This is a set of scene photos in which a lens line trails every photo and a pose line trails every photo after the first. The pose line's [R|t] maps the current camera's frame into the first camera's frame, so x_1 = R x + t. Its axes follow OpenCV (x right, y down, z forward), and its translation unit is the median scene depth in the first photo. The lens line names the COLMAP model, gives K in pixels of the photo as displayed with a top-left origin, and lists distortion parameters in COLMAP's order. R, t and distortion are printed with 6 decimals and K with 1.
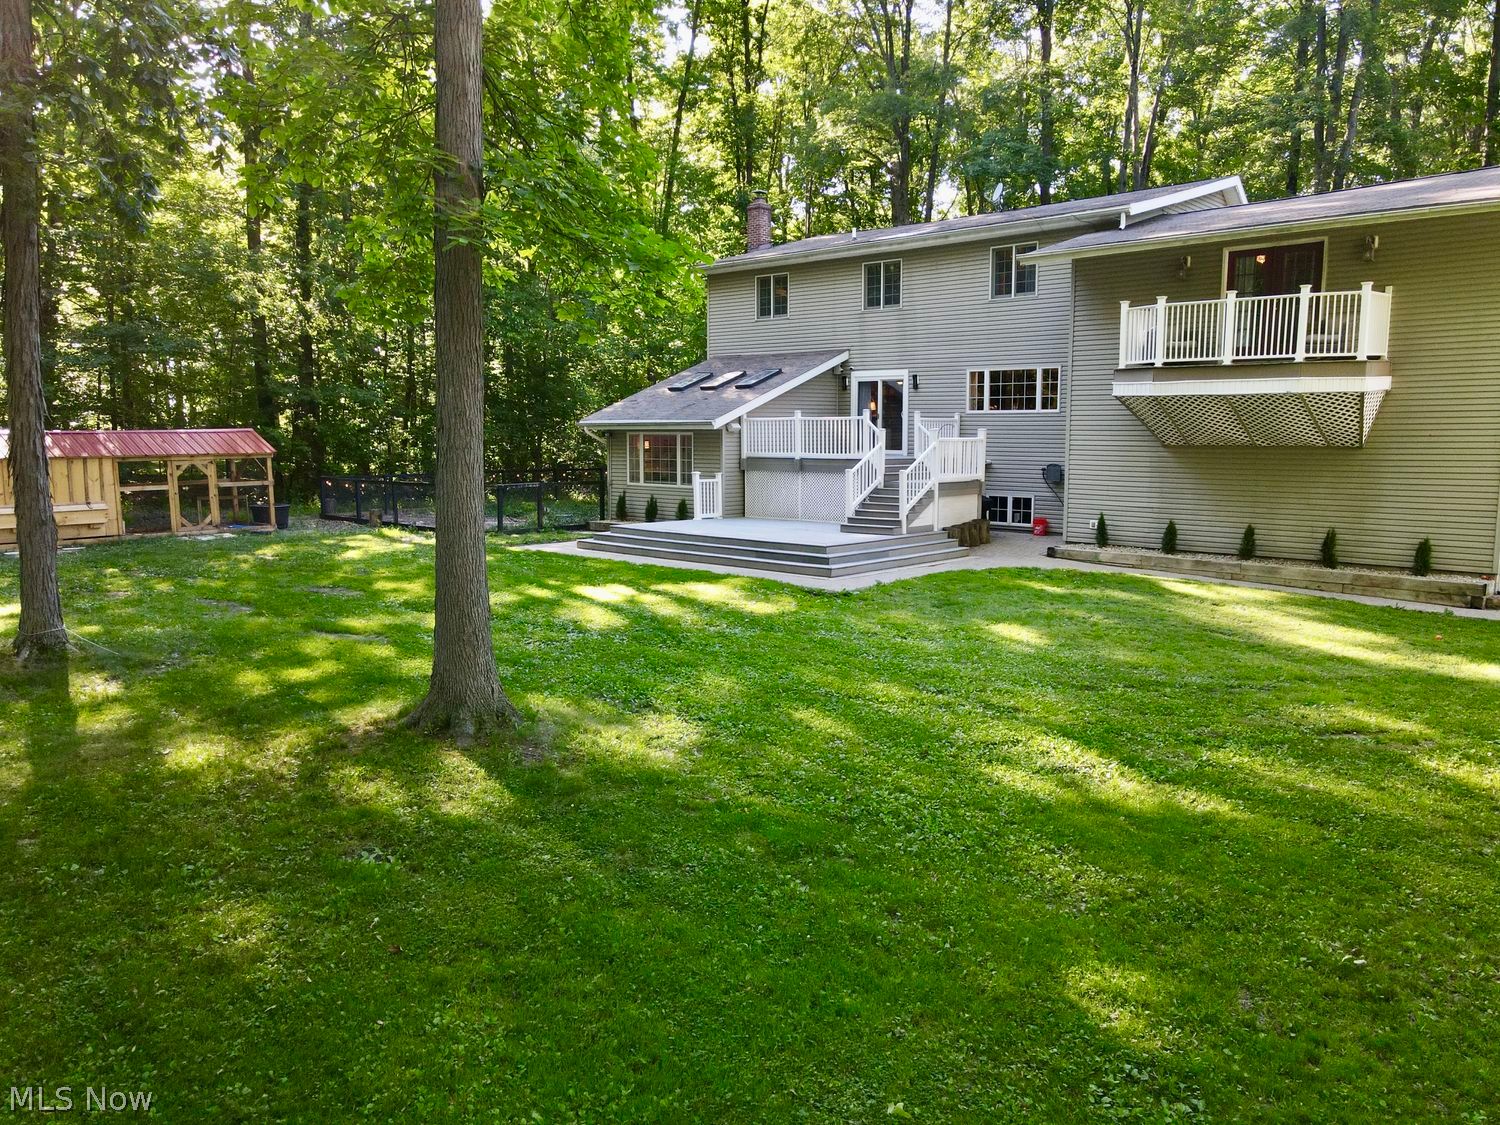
lens RADIAL K [[1098.9, 0, 761.0], [0, 1098.9, 555.8], [0, 0, 1]] dist [-0.009991, 0.063646]
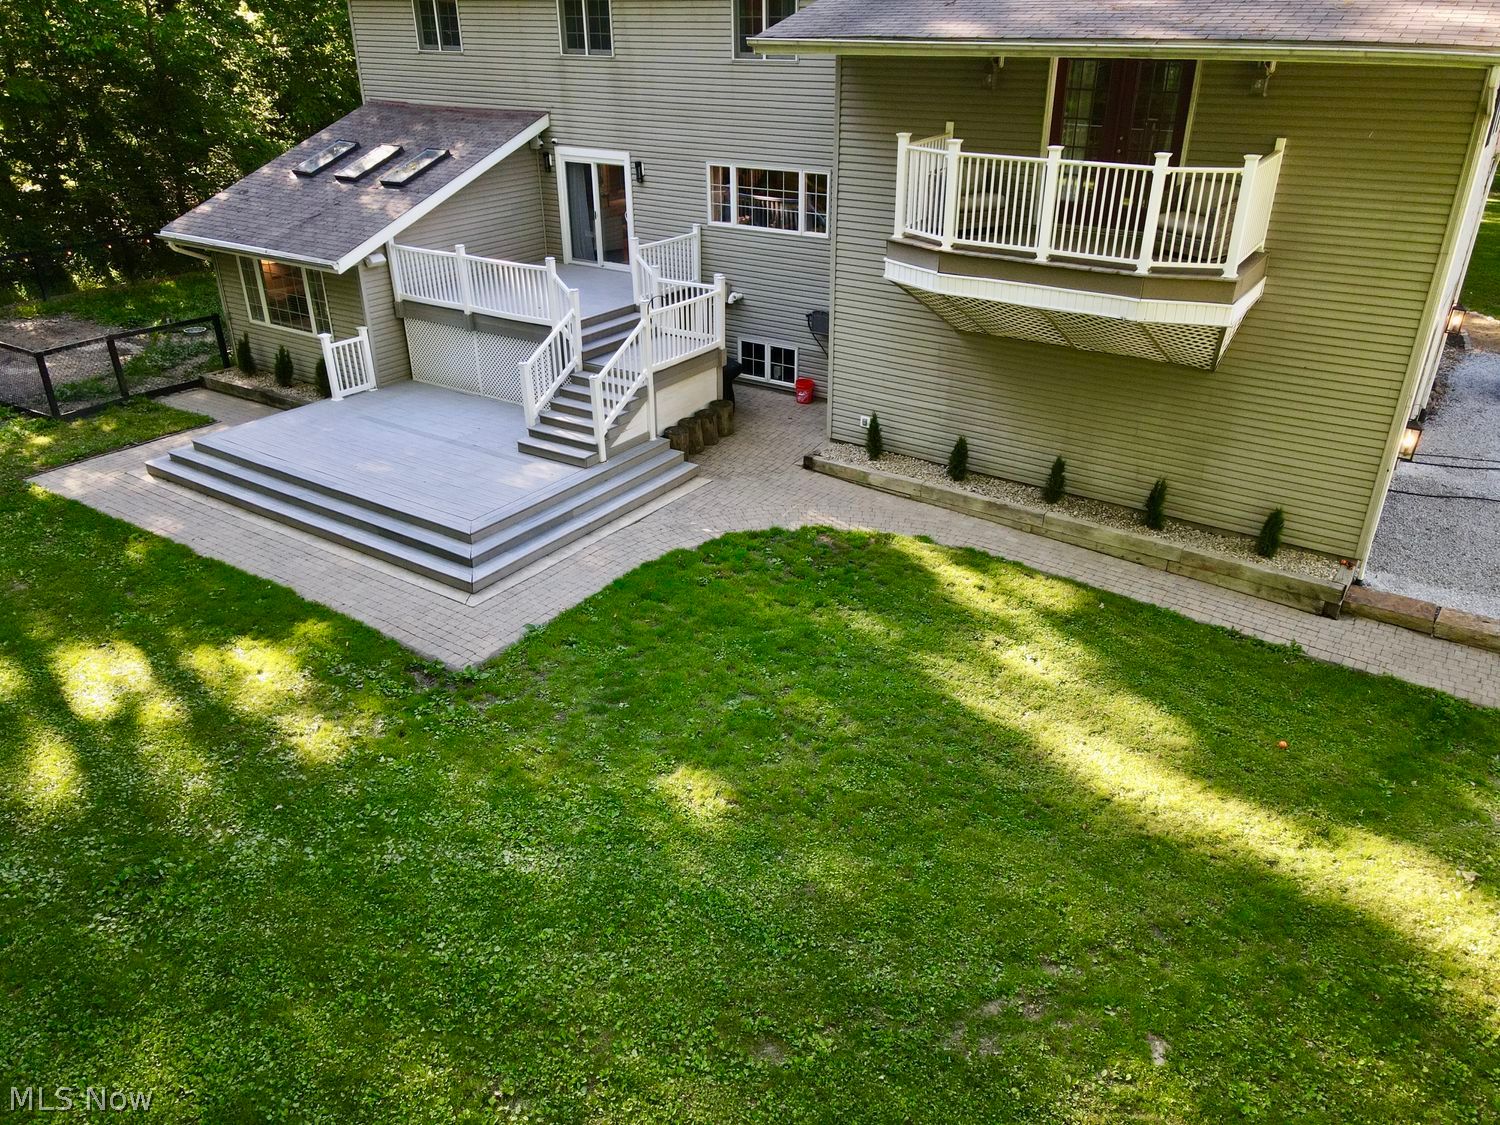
lens RADIAL K [[1098.9, 0, 761.0], [0, 1098.9, 555.8], [0, 0, 1]] dist [-0.009991, 0.063646]
pose [[0.989376, -0.067801, 0.128604, 0.118796], [0.019911, 0.939449, 0.342109, -0.180417], [-0.144012, -0.335913, 0.930818, 0.259236]]
